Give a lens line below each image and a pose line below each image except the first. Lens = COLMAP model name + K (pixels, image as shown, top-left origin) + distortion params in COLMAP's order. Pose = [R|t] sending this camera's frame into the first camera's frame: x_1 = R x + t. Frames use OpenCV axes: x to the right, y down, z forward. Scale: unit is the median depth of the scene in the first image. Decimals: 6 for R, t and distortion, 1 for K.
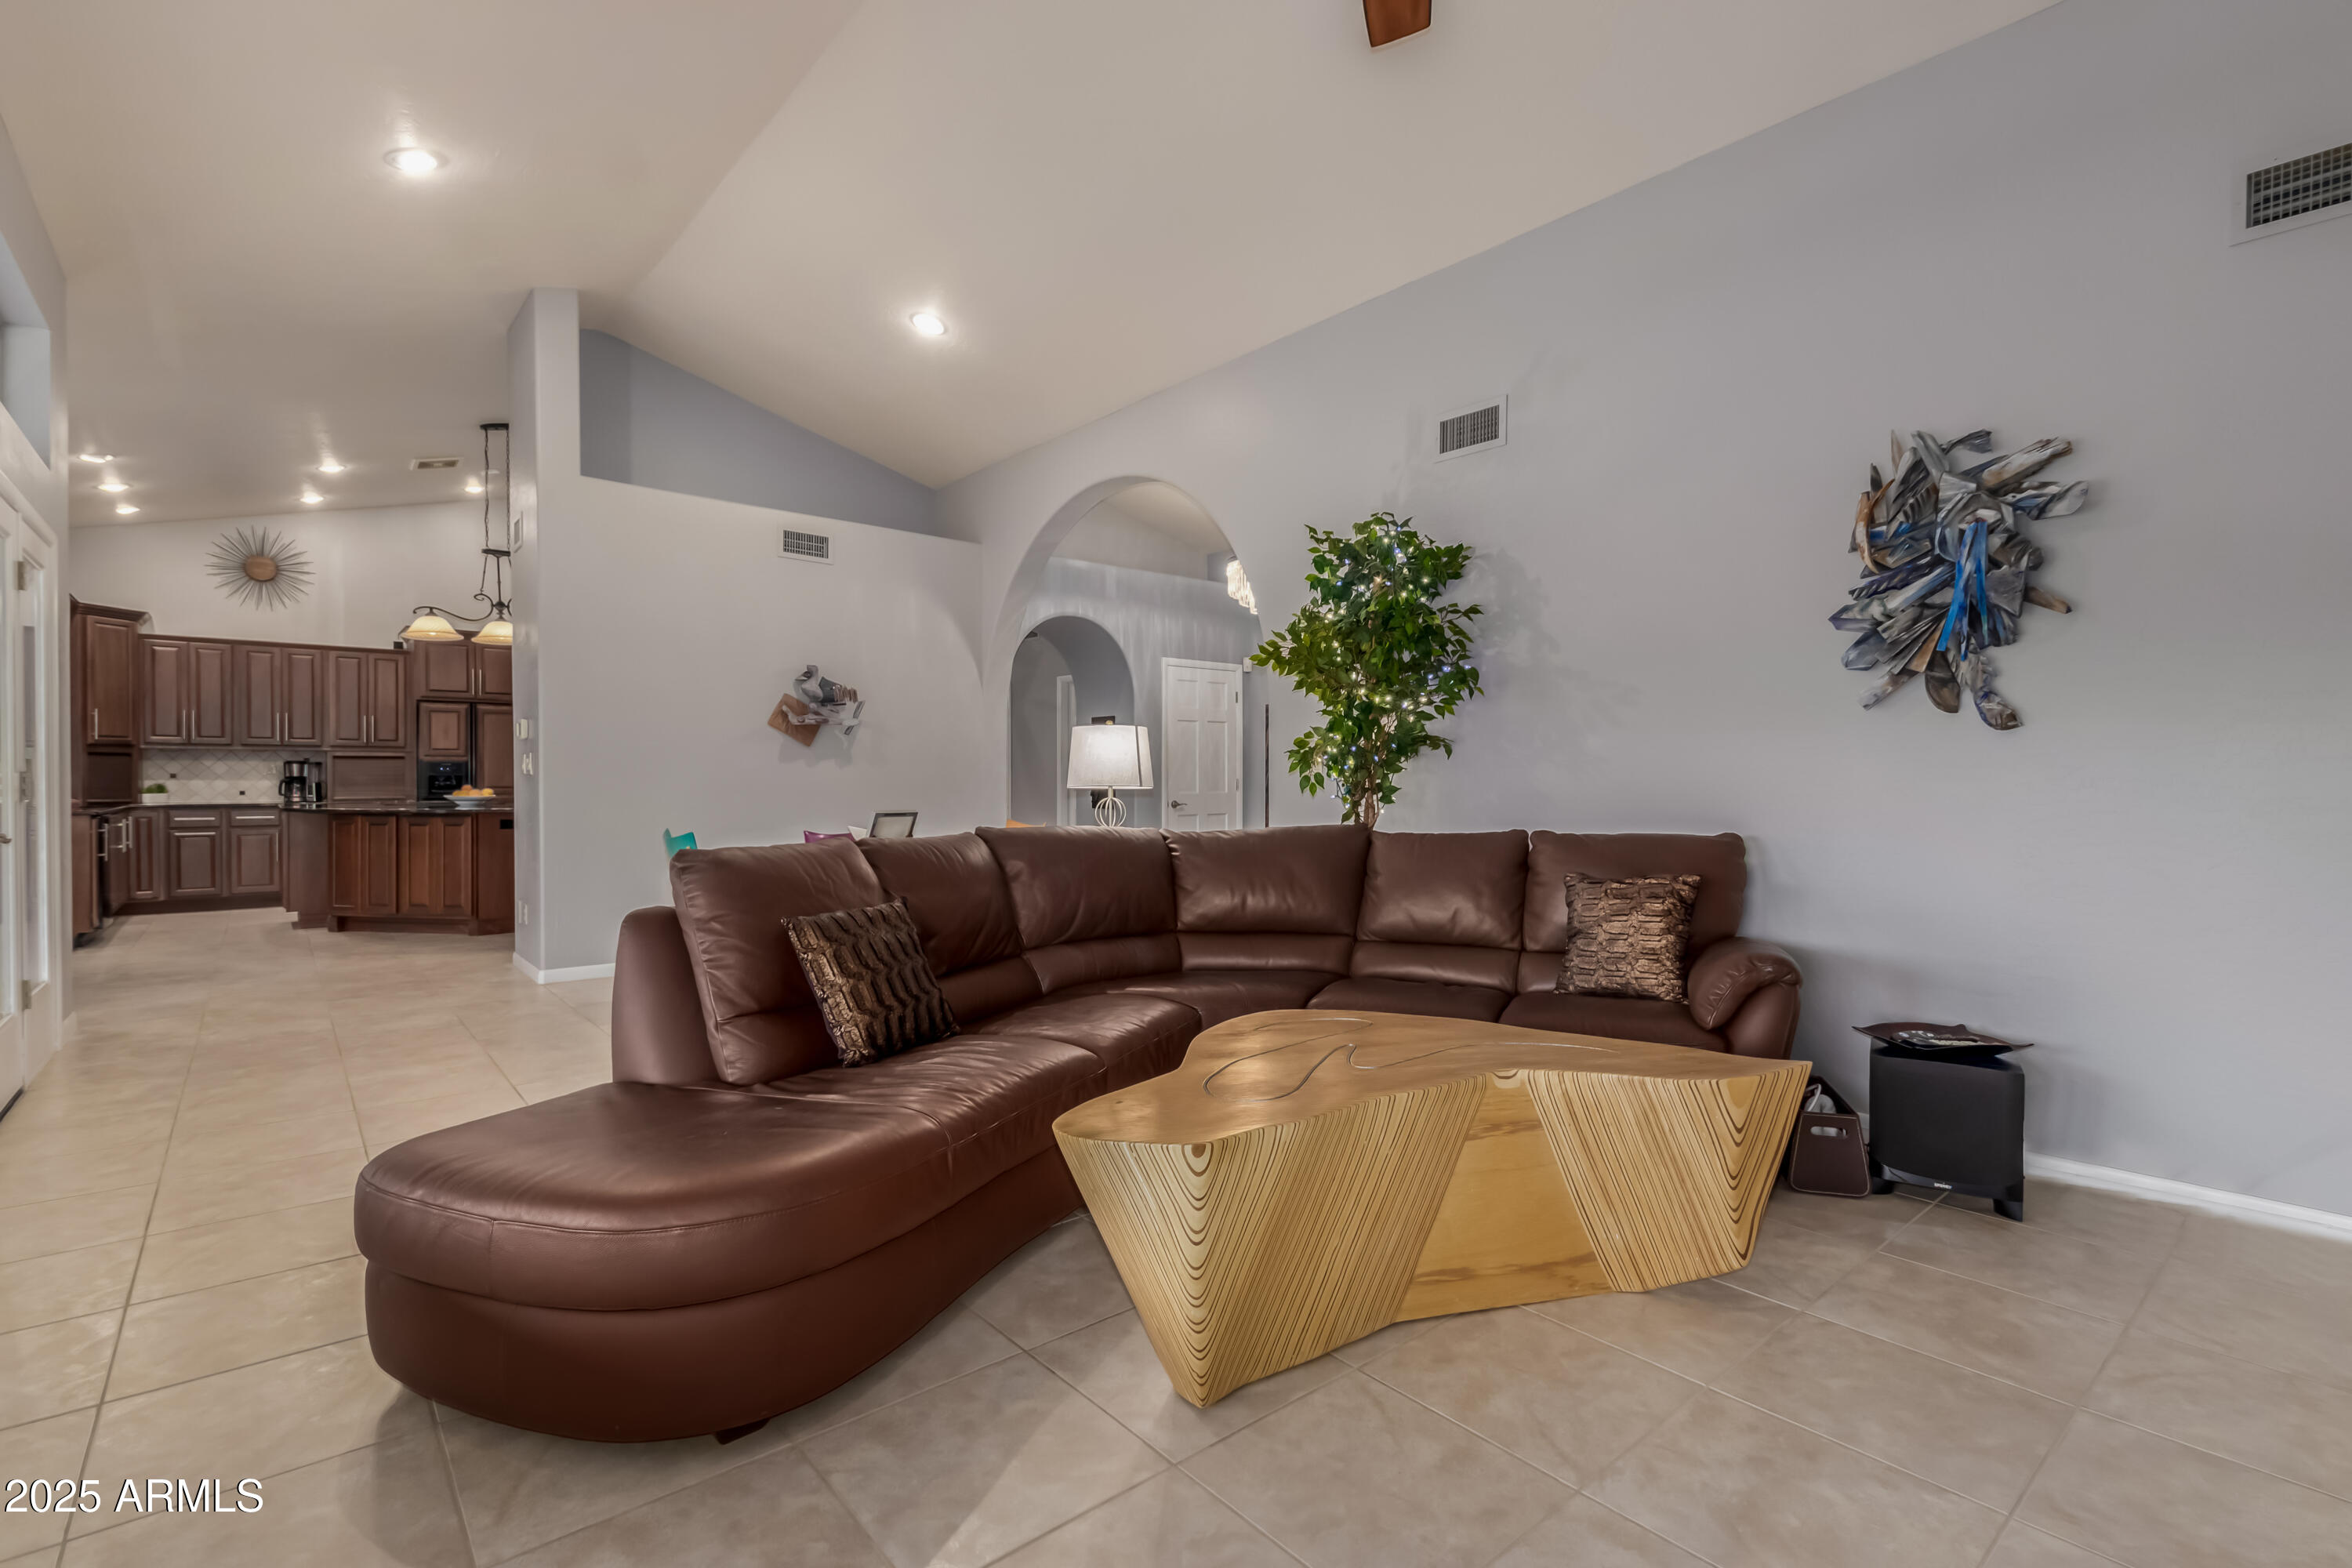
lens RADIAL K [[1075.1, 0, 1177.6], [0, 1075.1, 782.9], [0, 0, 1]] dist [0.003439, 0.001362]
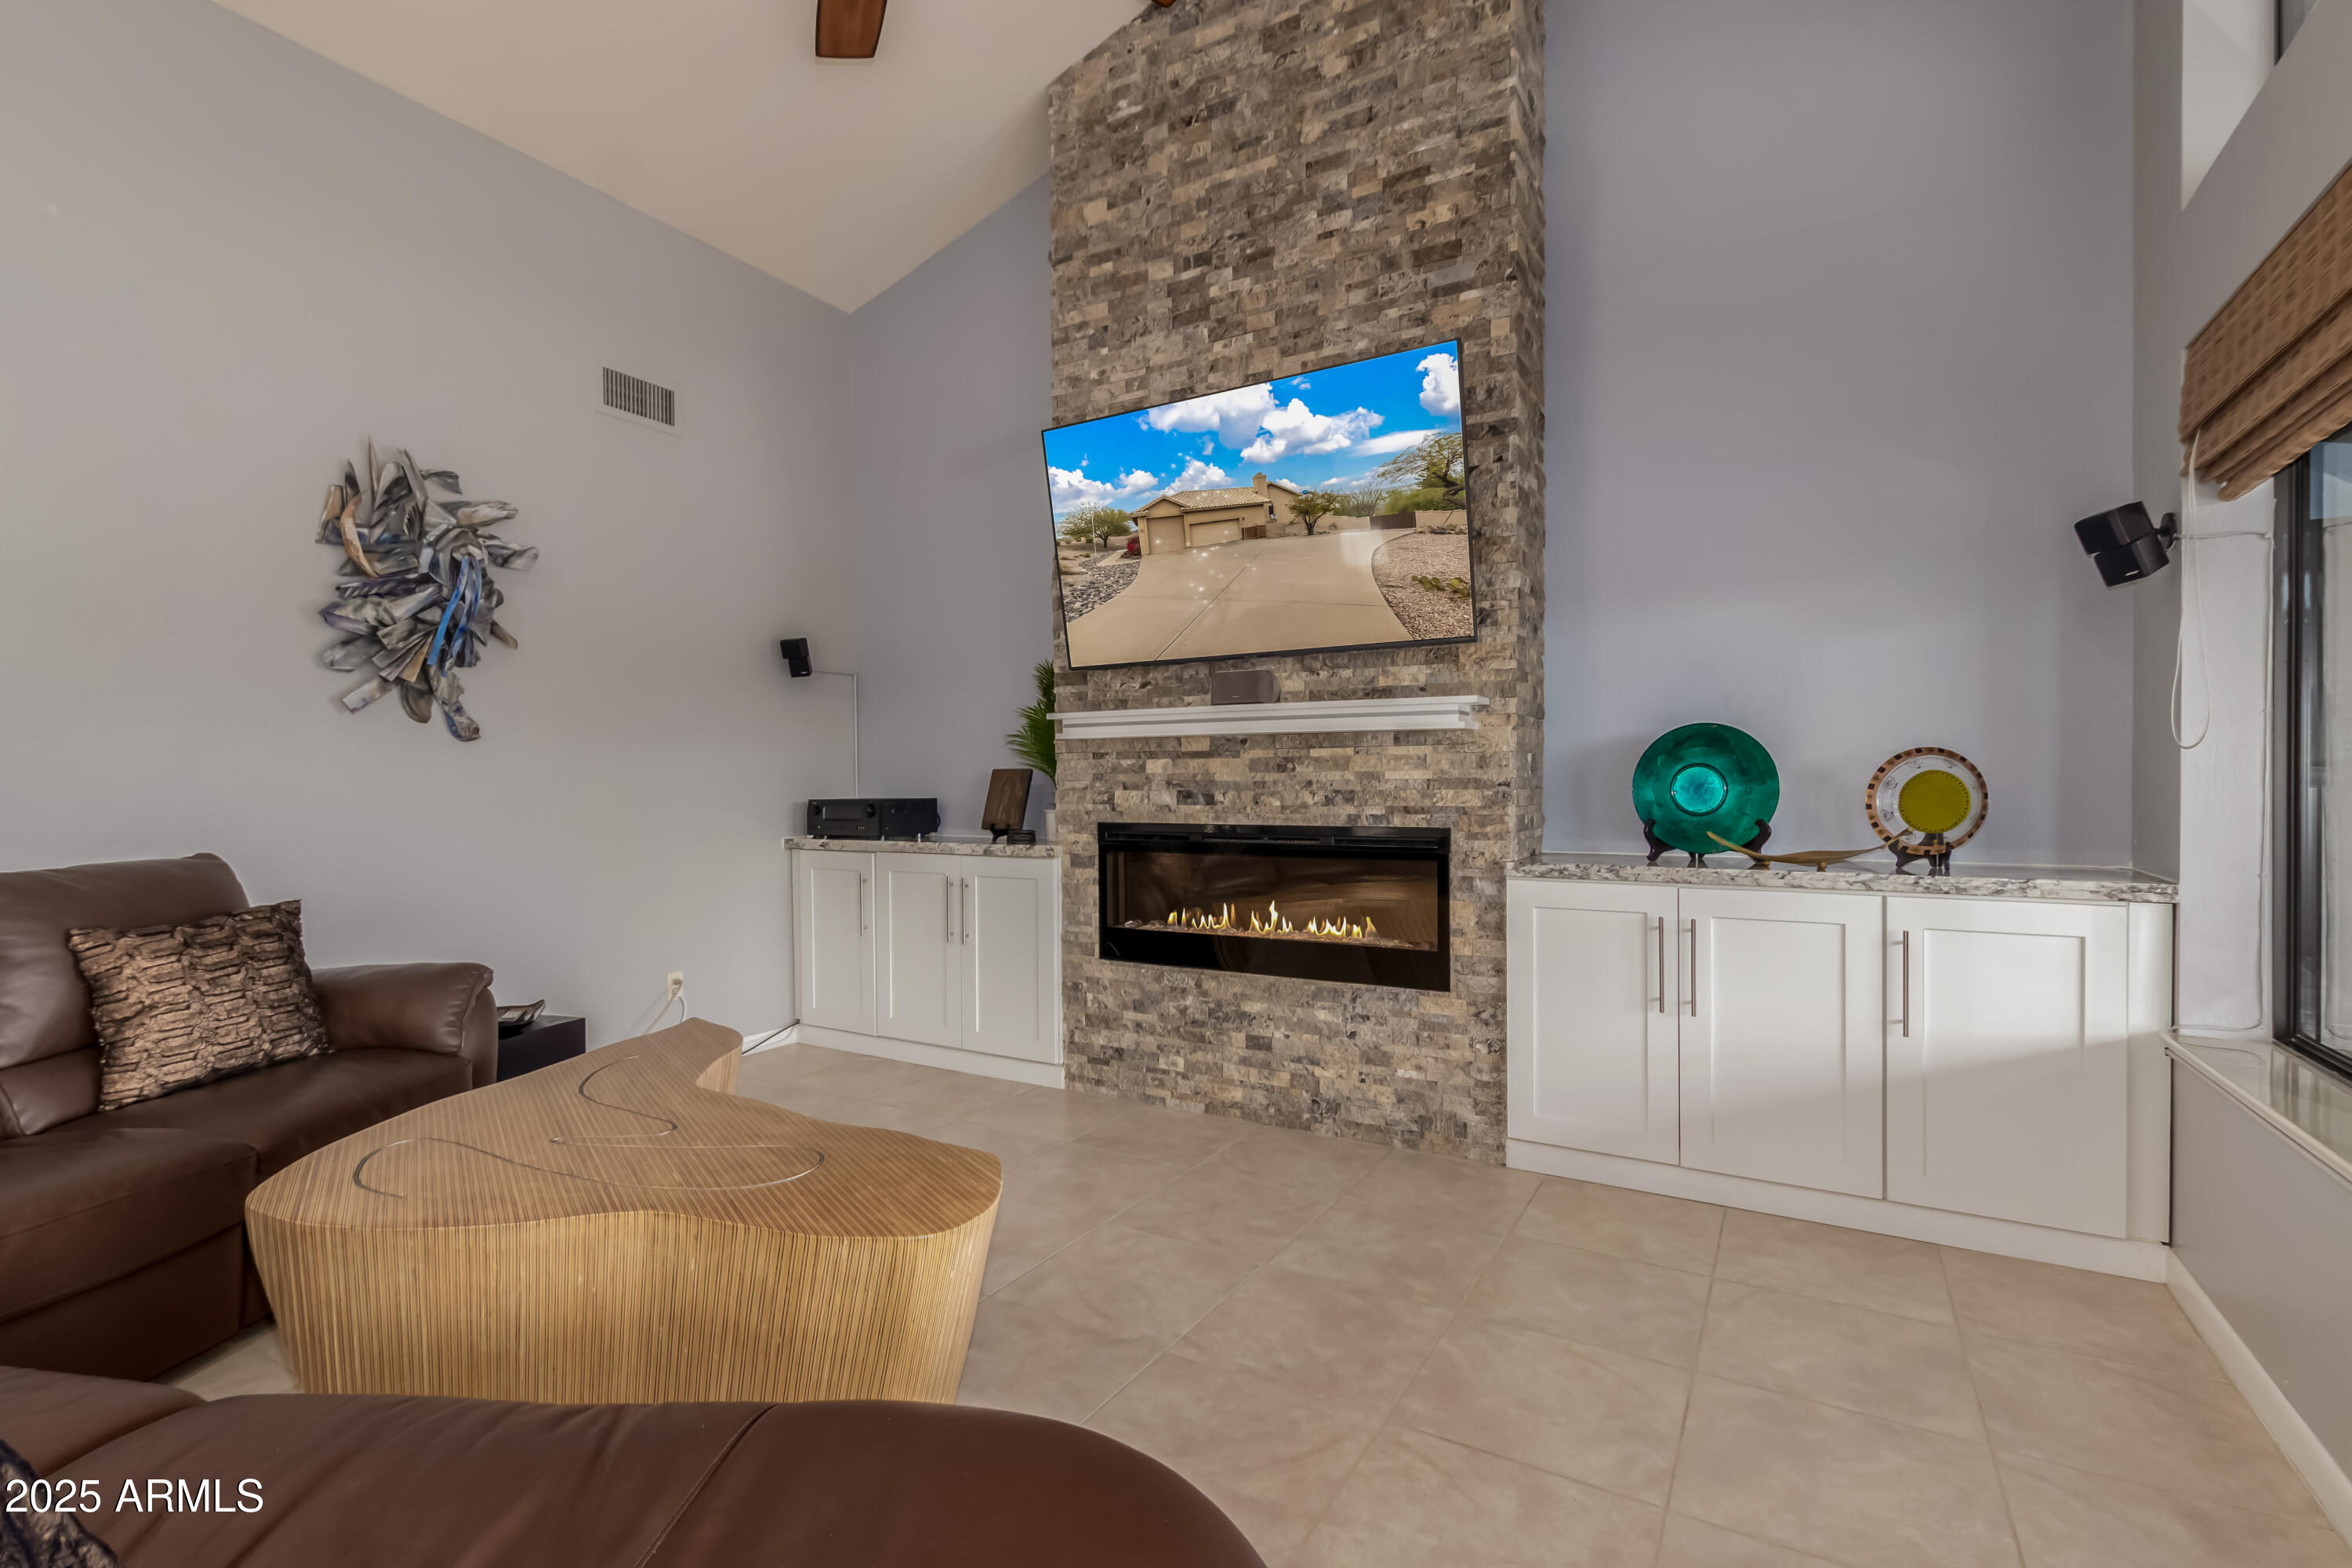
lens RADIAL K [[1075.1, 0, 1174.8], [0, 1075.1, 778.1], [0, 0, 1]] dist [0.003439, 0.001362]
pose [[-0.324772, -0.000474, 0.945792, -0.537622], [0.006185, 0.999977, 0.002625, -0.008022], [-0.945772, 0.006702, -0.324762, 0.641430]]
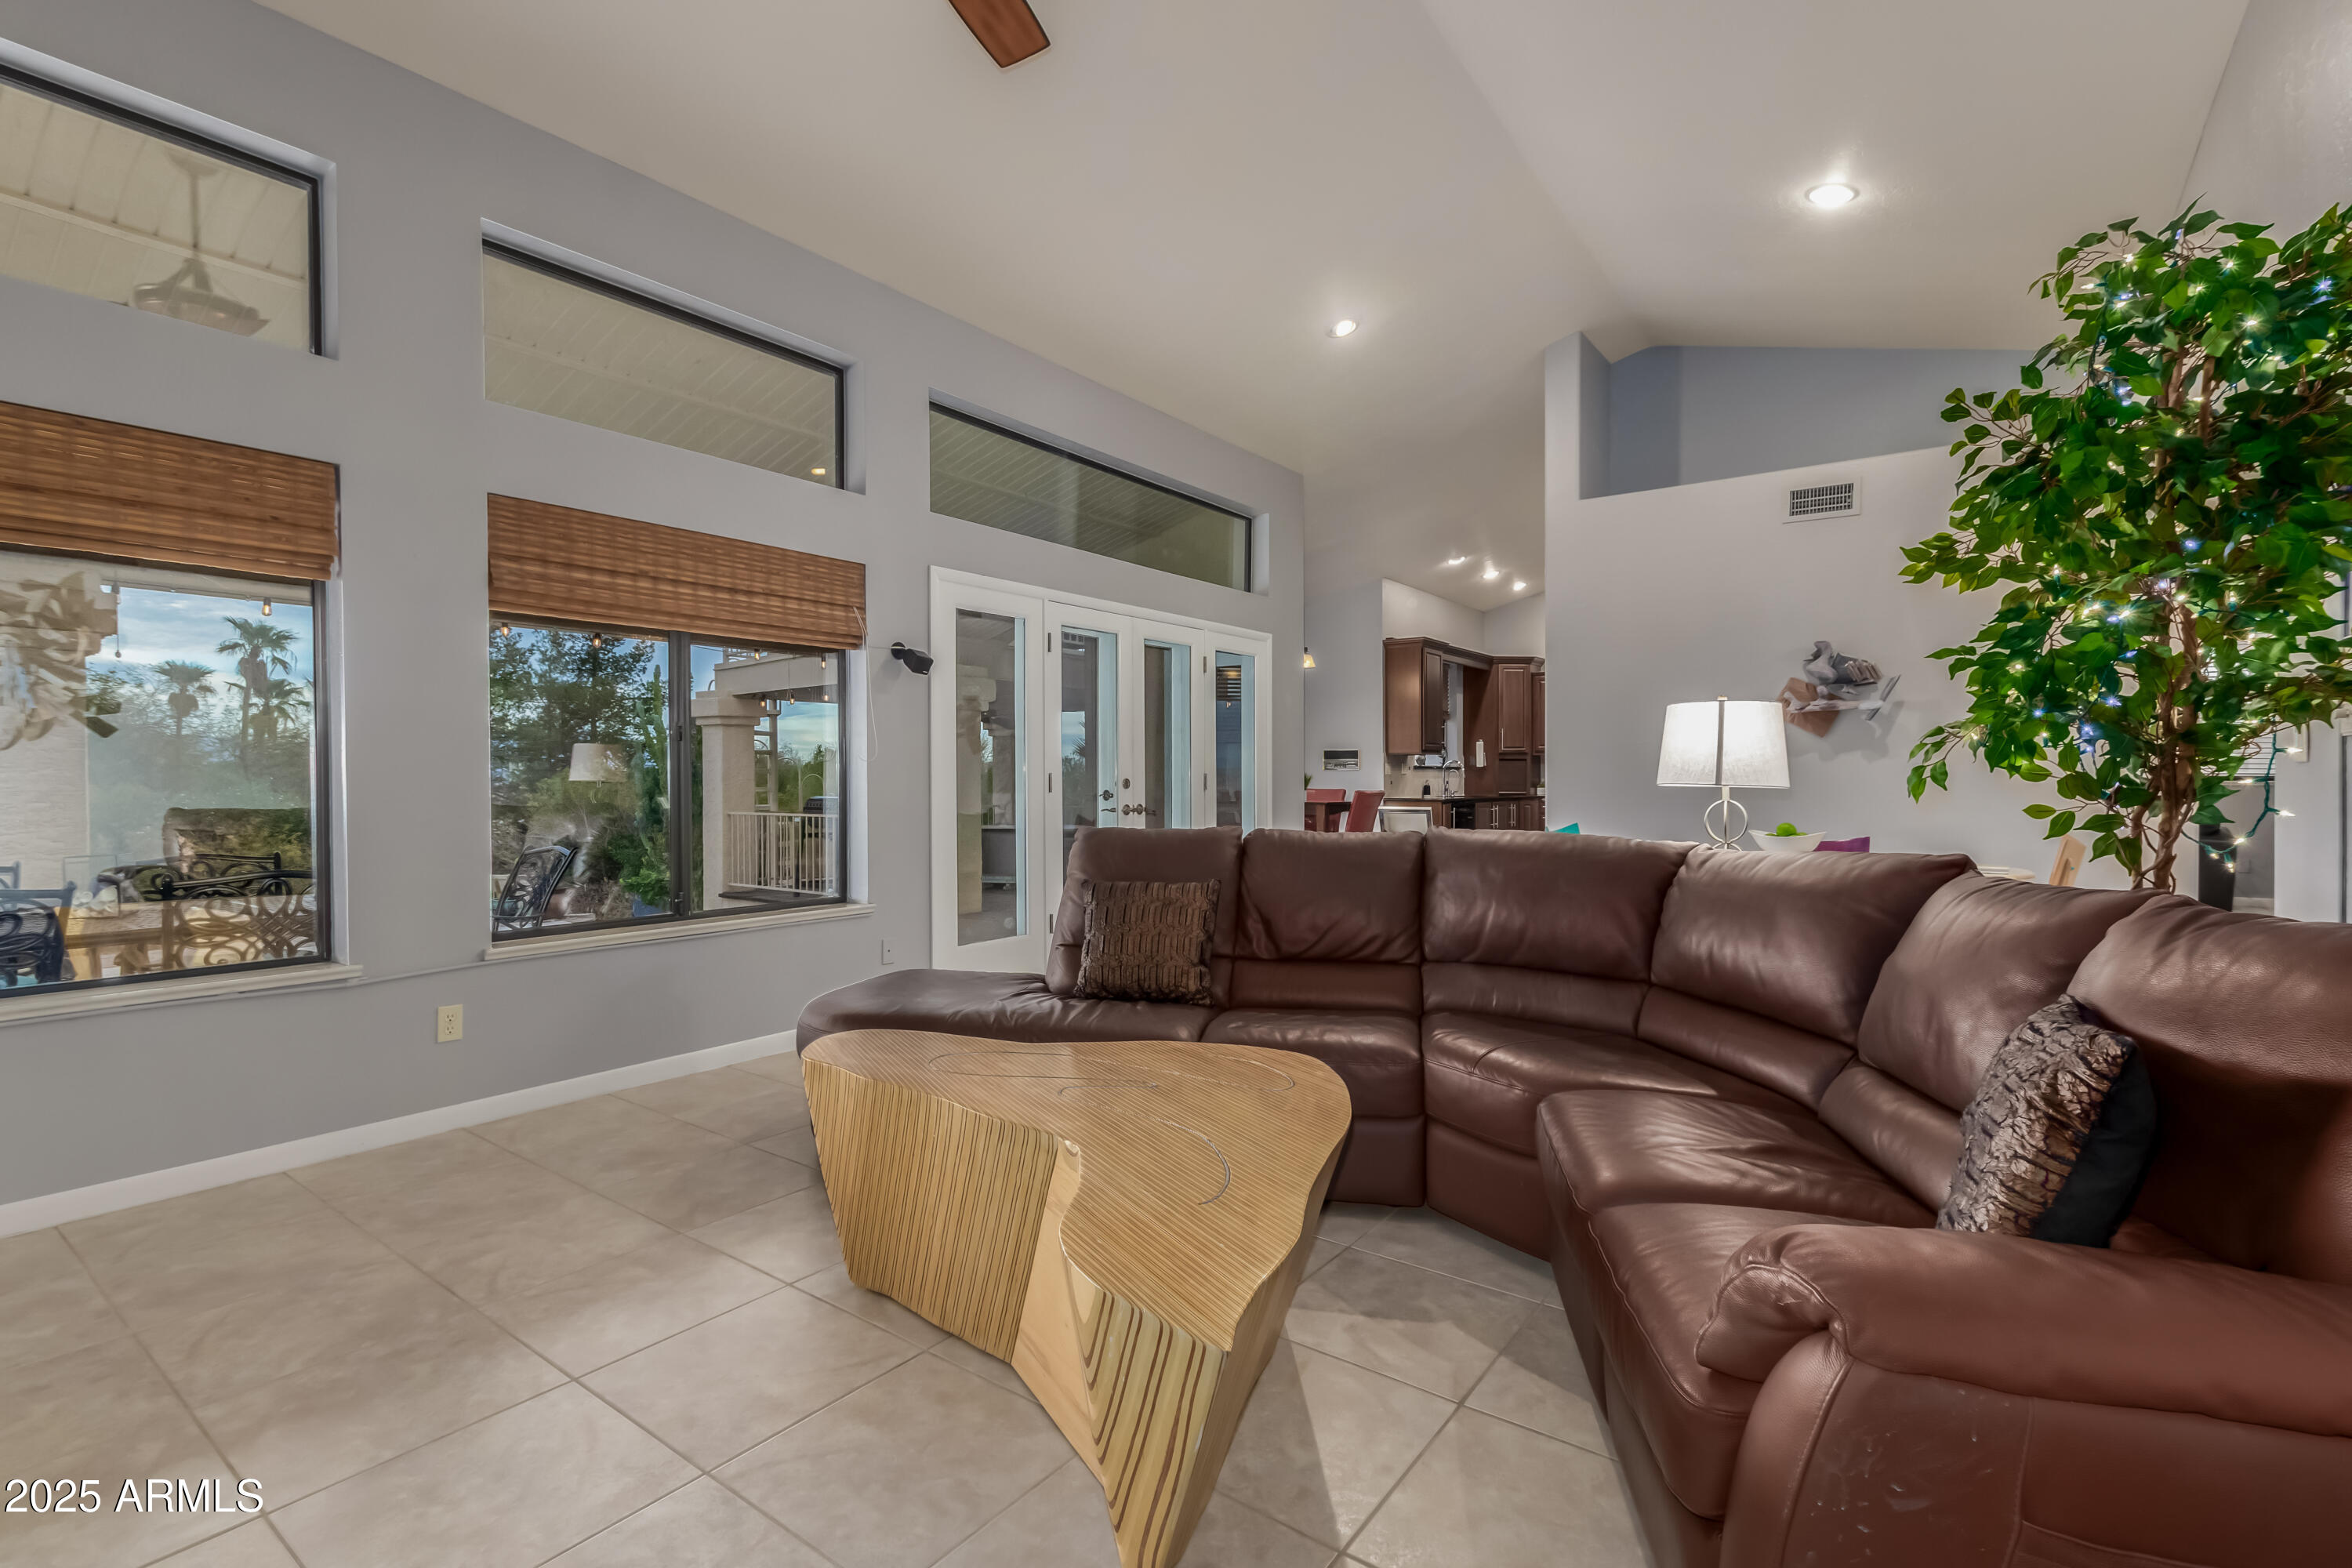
lens RADIAL K [[1075.1, 0, 1173.0], [0, 1075.1, 789.7], [0, 0, 1]] dist [0.003439, 0.001362]
pose [[0.224826, 0.009125, -0.974356, 0.770354], [0.001189, 0.999953, 0.009639, -0.001467], [0.974398, -0.003326, 0.224805, 0.632844]]
